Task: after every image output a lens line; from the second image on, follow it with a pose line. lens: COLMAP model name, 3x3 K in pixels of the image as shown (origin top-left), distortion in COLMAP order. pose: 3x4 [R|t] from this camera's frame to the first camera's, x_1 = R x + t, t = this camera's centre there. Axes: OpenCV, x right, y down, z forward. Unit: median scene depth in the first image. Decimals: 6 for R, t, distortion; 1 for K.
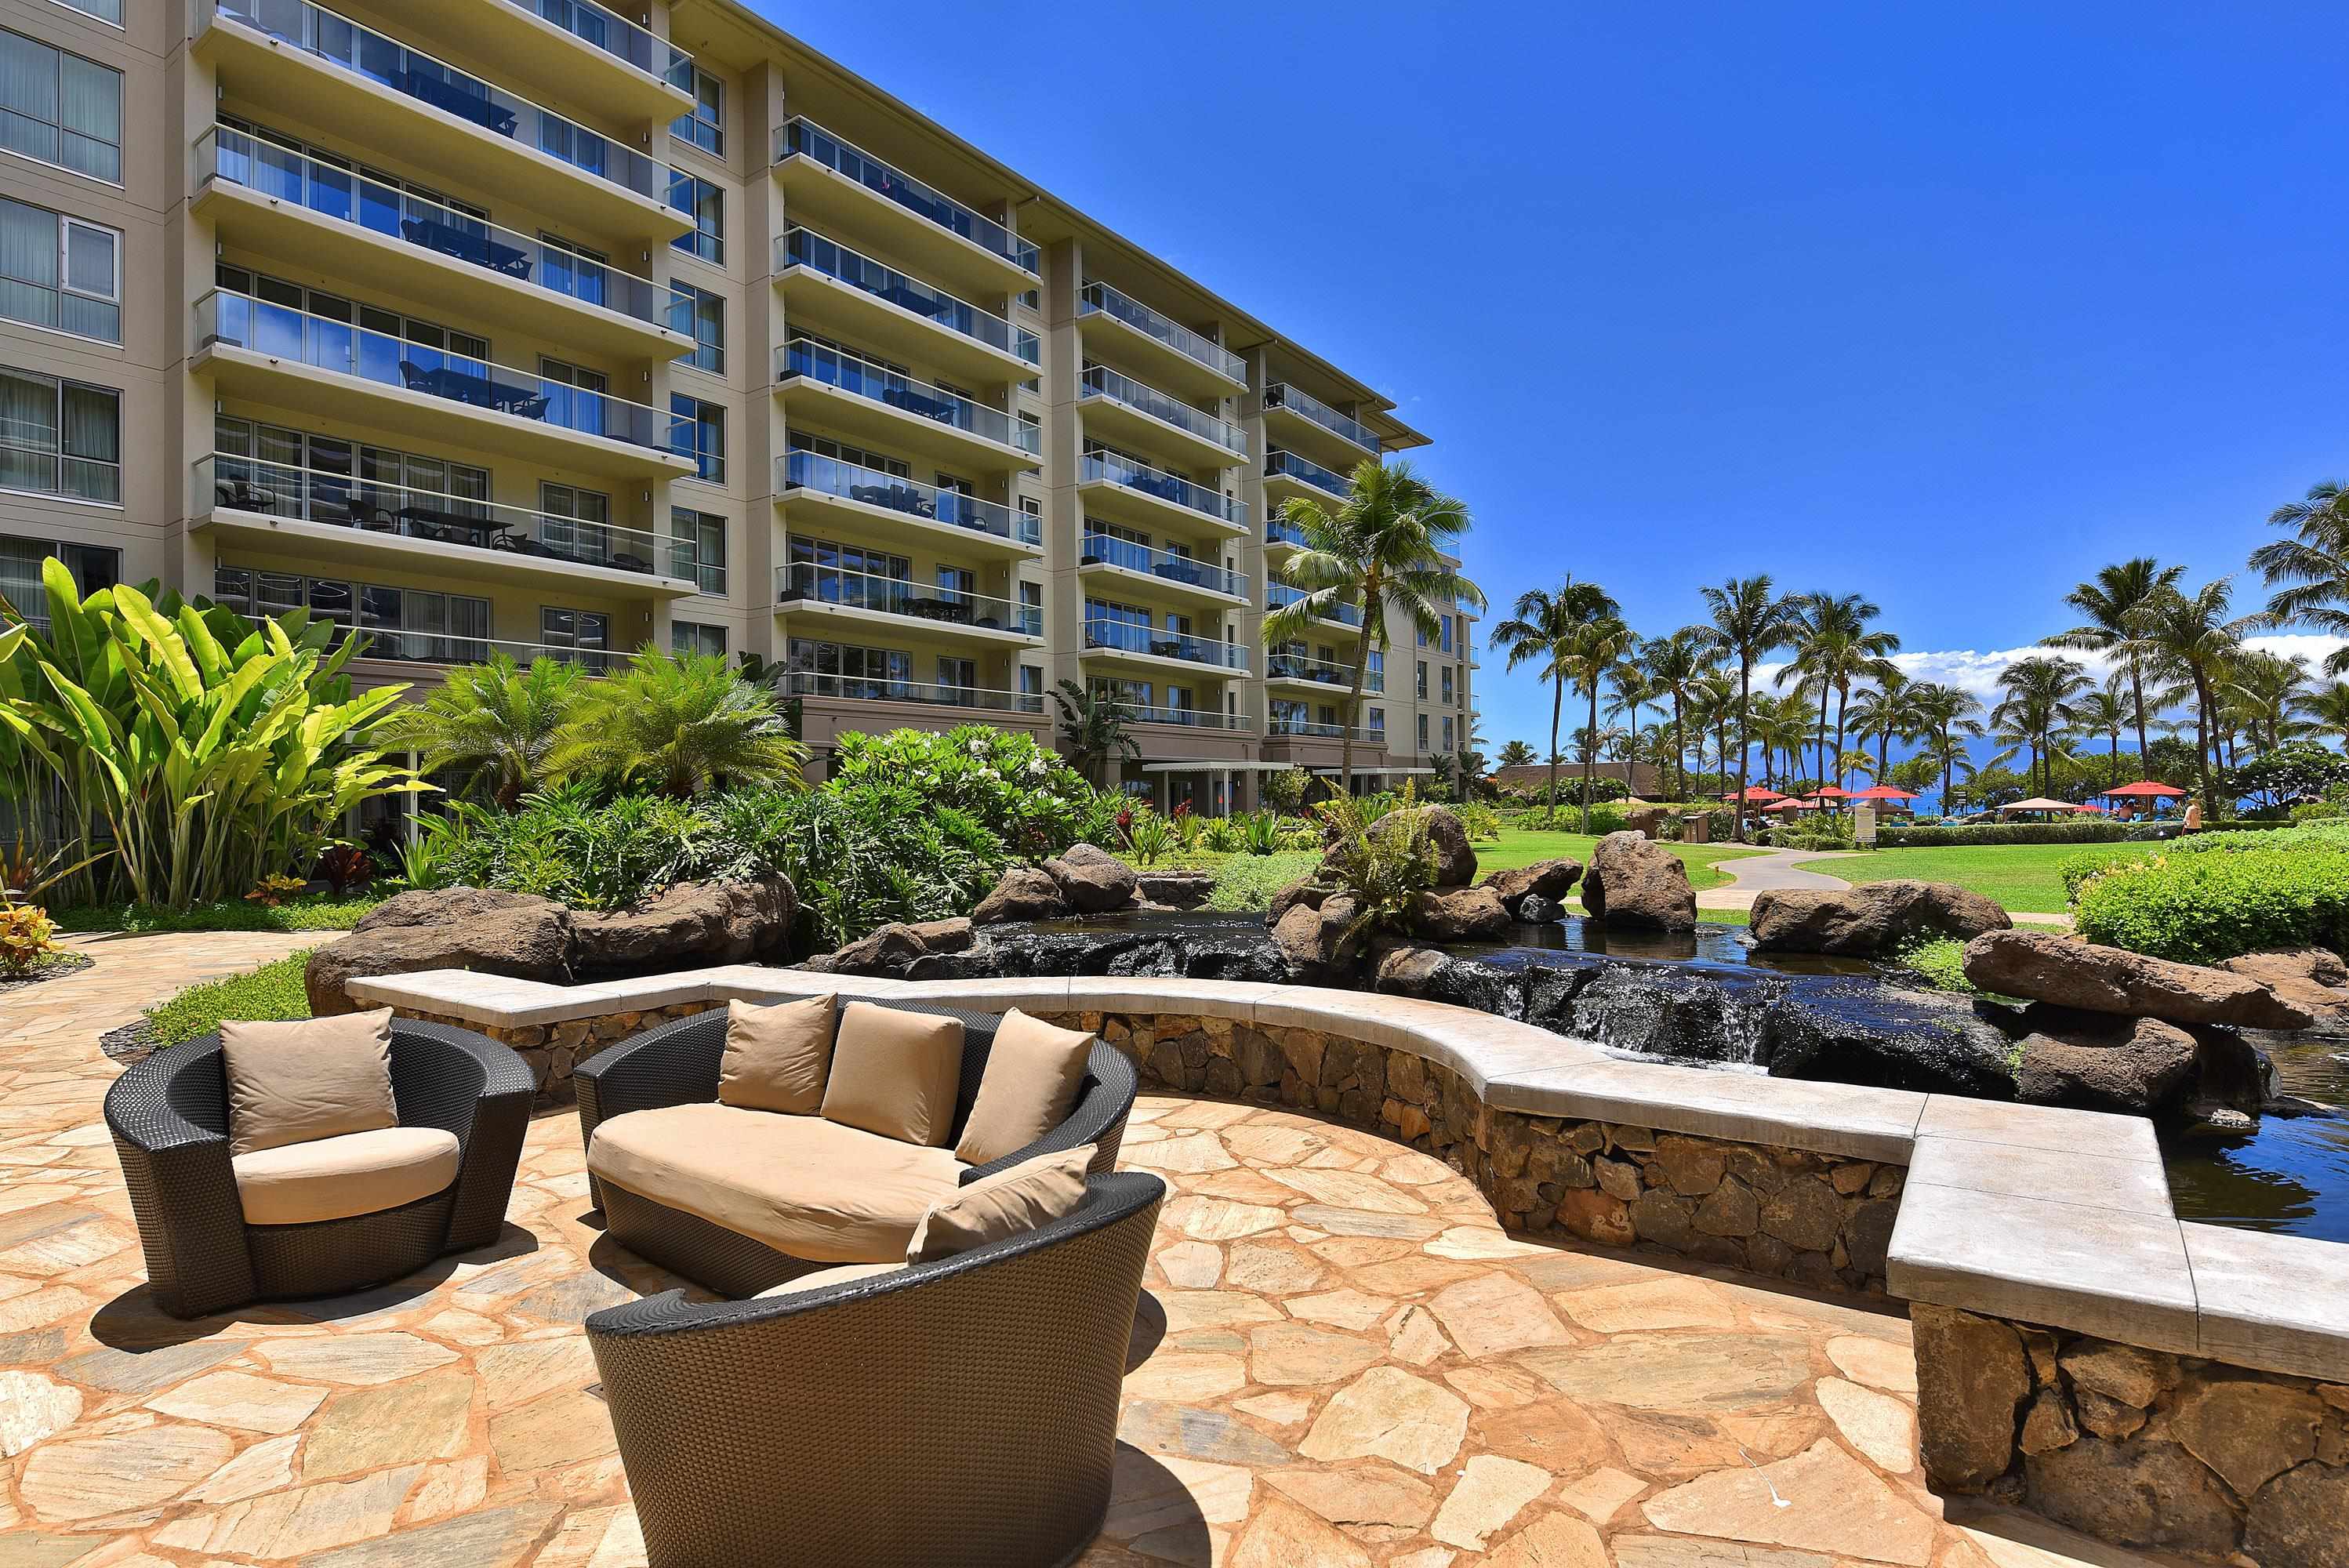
lens RADIAL K [[1227.9, 0, 1182.7], [0, 1227.9, 792.8], [0, 0, 1]] dist [-0.002366, 0.000807]
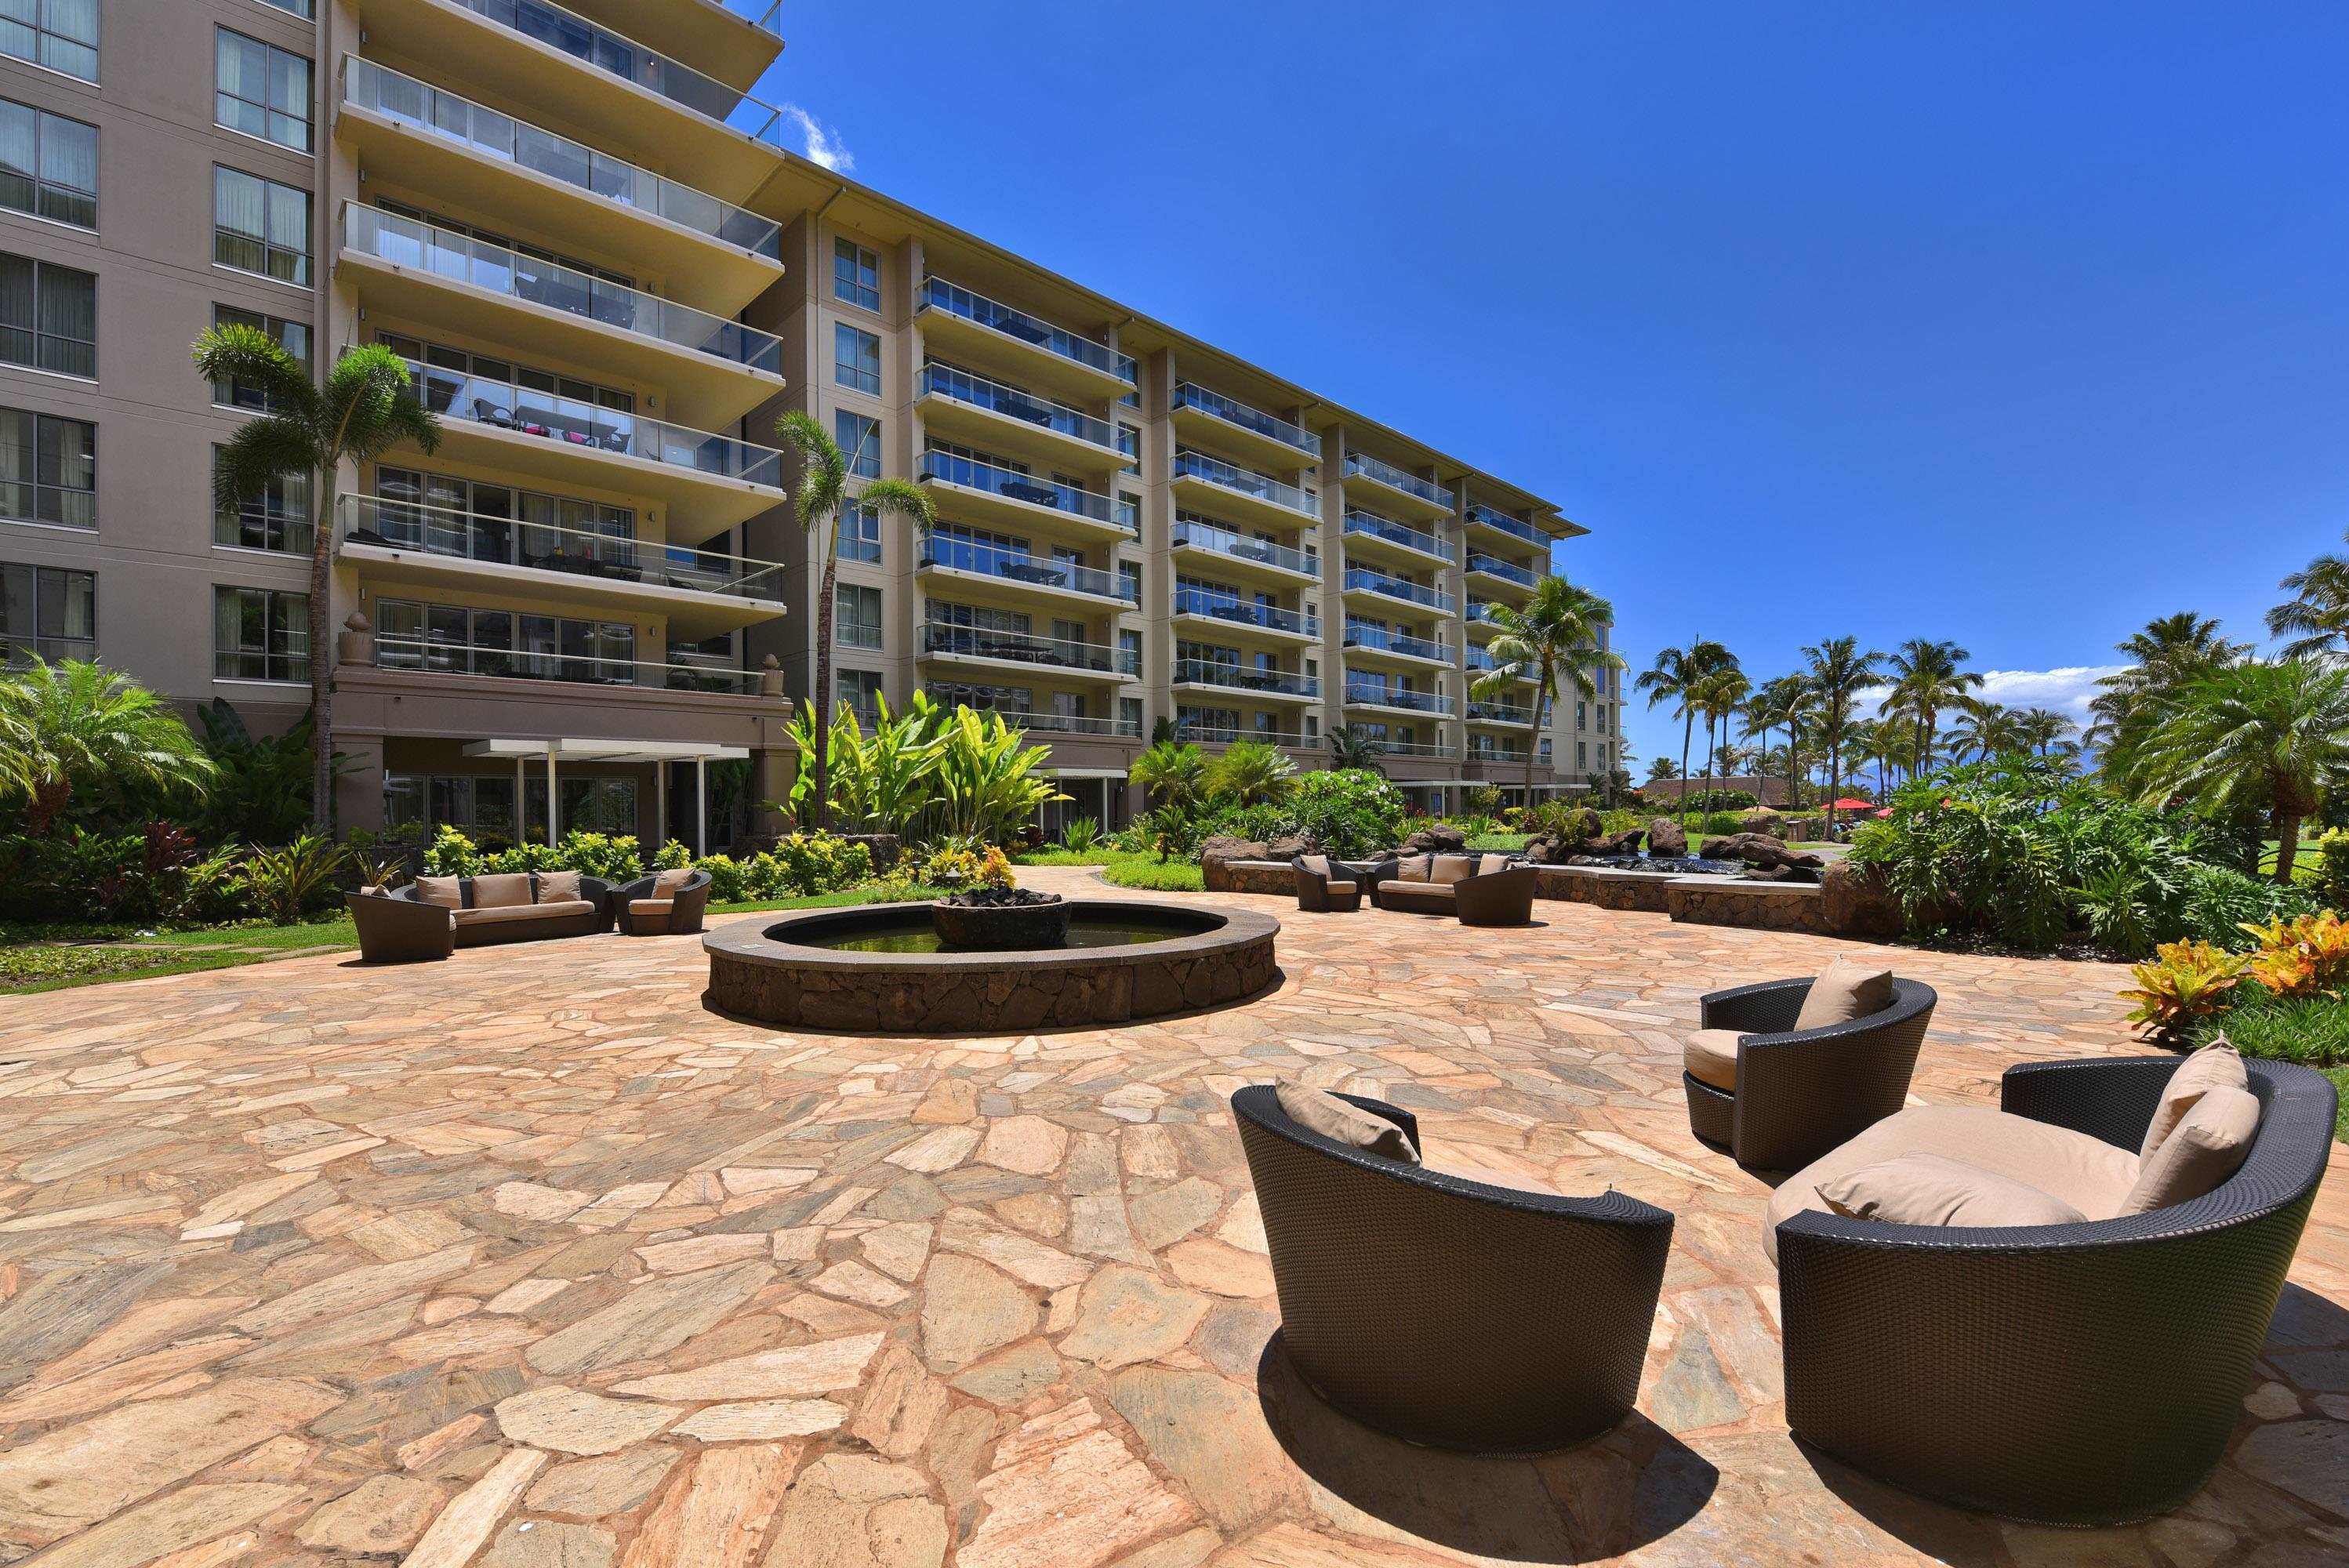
lens RADIAL K [[1084.8, 0, 1235.7], [0, 1084.8, 813.9], [0, 0, 1]] dist [-0.002850, -0.000618]
pose [[0.993421, 0.003423, -0.114470, -0.052140], [-0.002117, 0.999931, 0.011525, -0.000300], [0.114502, -0.011207, 0.993360, -0.261615]]
